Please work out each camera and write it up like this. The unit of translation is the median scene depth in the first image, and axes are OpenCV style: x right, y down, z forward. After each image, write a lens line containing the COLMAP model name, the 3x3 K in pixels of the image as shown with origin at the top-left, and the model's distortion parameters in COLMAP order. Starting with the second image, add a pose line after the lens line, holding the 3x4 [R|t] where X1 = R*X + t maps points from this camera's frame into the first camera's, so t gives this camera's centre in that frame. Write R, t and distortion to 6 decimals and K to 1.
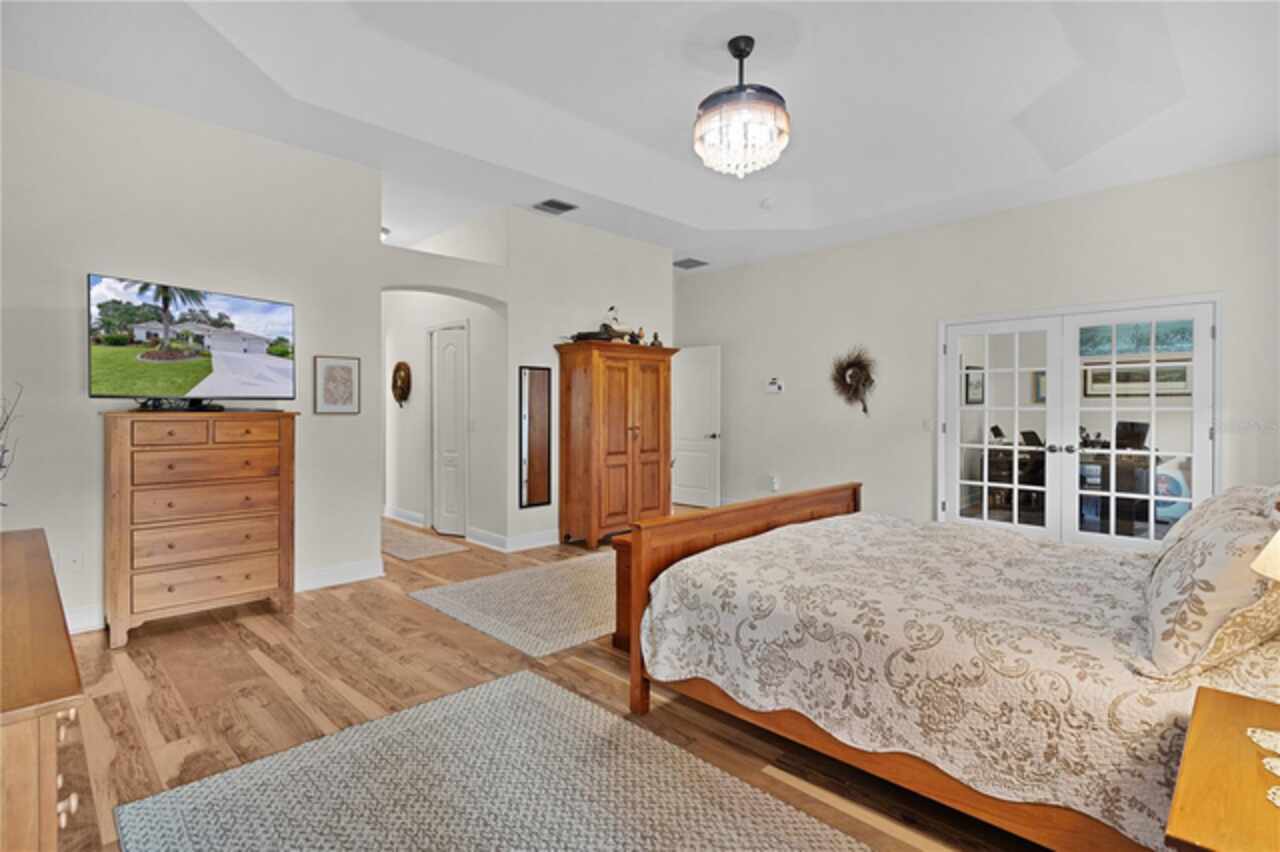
lens RADIAL K [[630.3, 0, 632.9], [0, 630.3, 411.2], [0, 0, 1]] dist [0.012024, 0.000422]
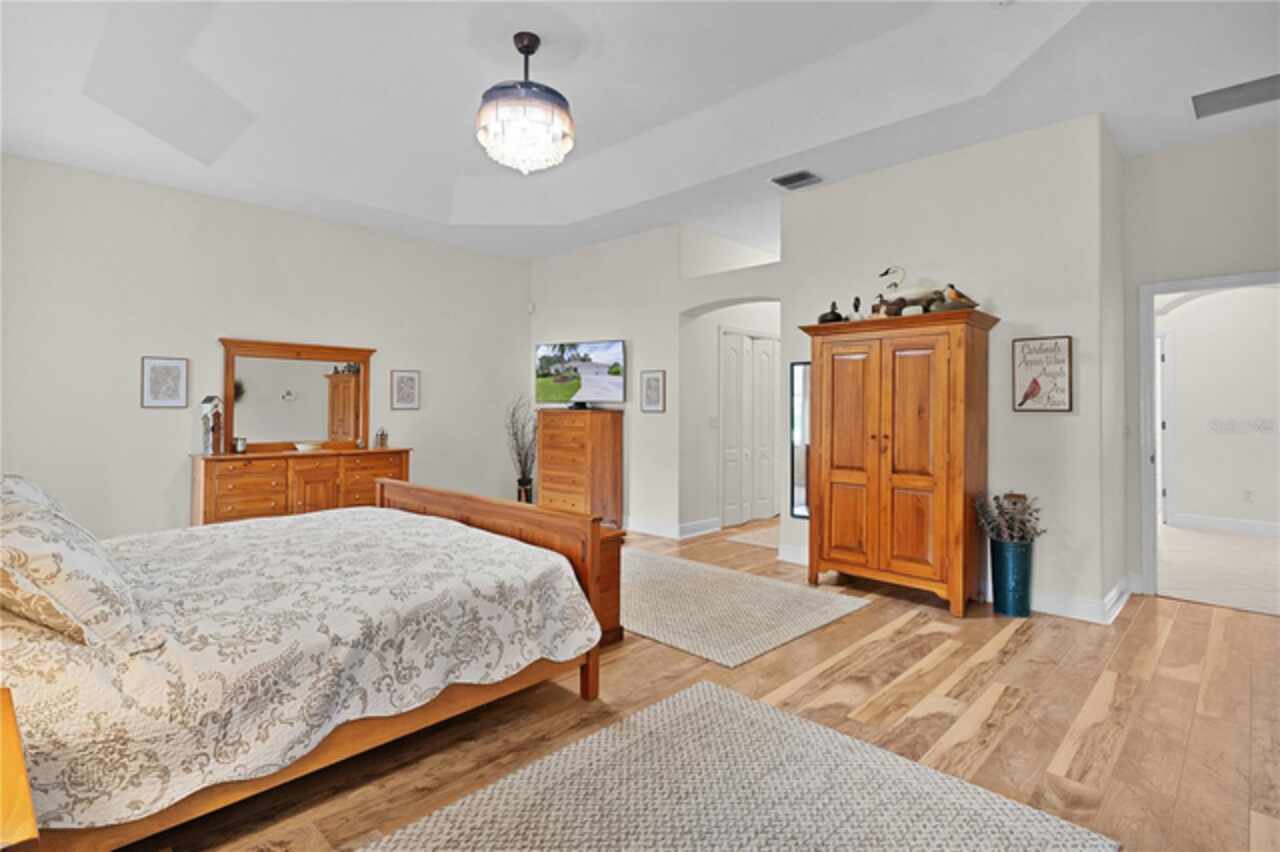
lens RADIAL K [[636.1, 0, 668.2], [0, 636.1, 394.4], [0, 0, 1]] dist [0.001615, 0.000199]
pose [[0.044015, -0.021127, -0.998807, 1.250268], [-0.006120, 0.999752, -0.021417, -0.006169], [0.999012, 0.007055, 0.043875, 1.296664]]
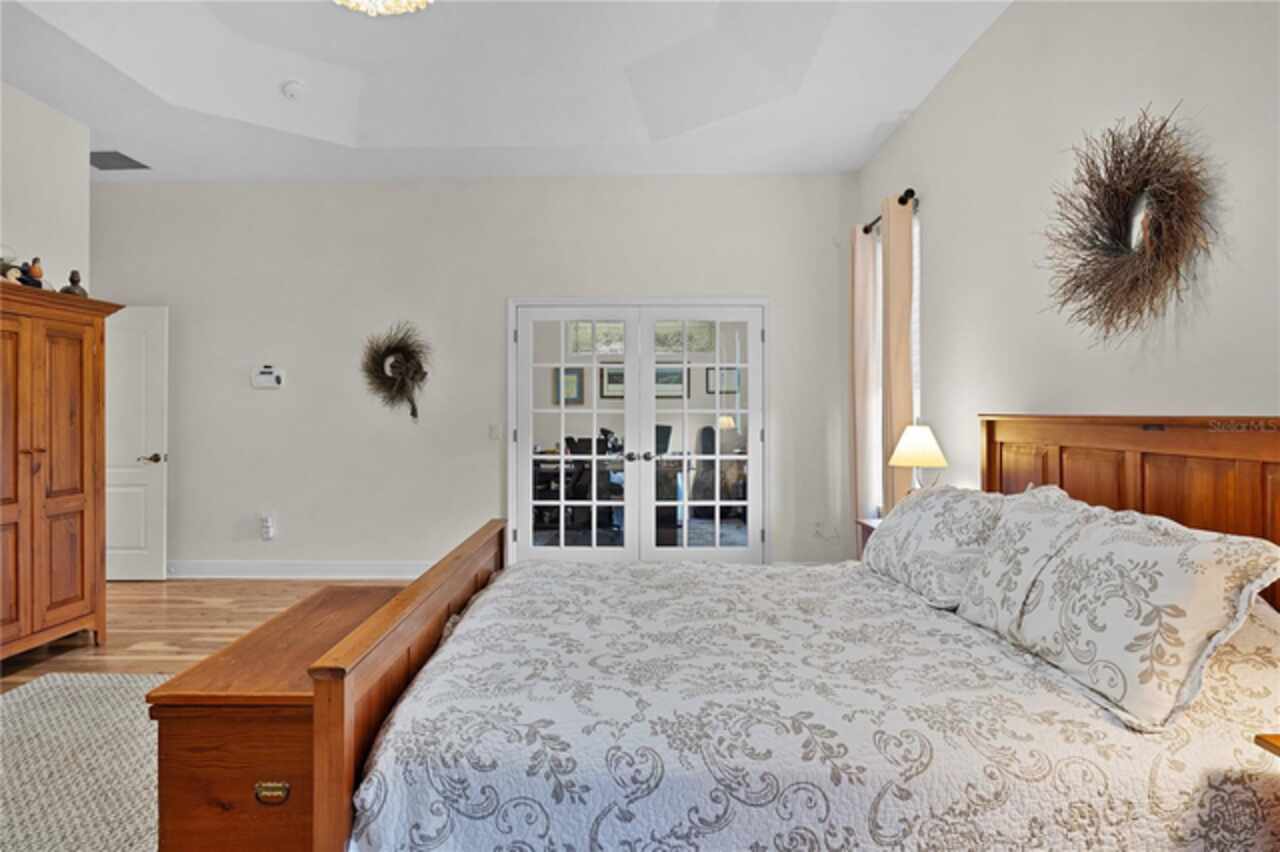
lens RADIAL K [[802.4, 0, 635.2], [0, 802.4, 404.9], [0, 0, 1]] dist [-0.015265, 0.017970]
pose [[0.711904, 0.003516, 0.702268, -0.189815], [0.004977, 0.999937, -0.010051, -0.002426], [-0.702259, 0.010651, 0.711842, 0.333987]]
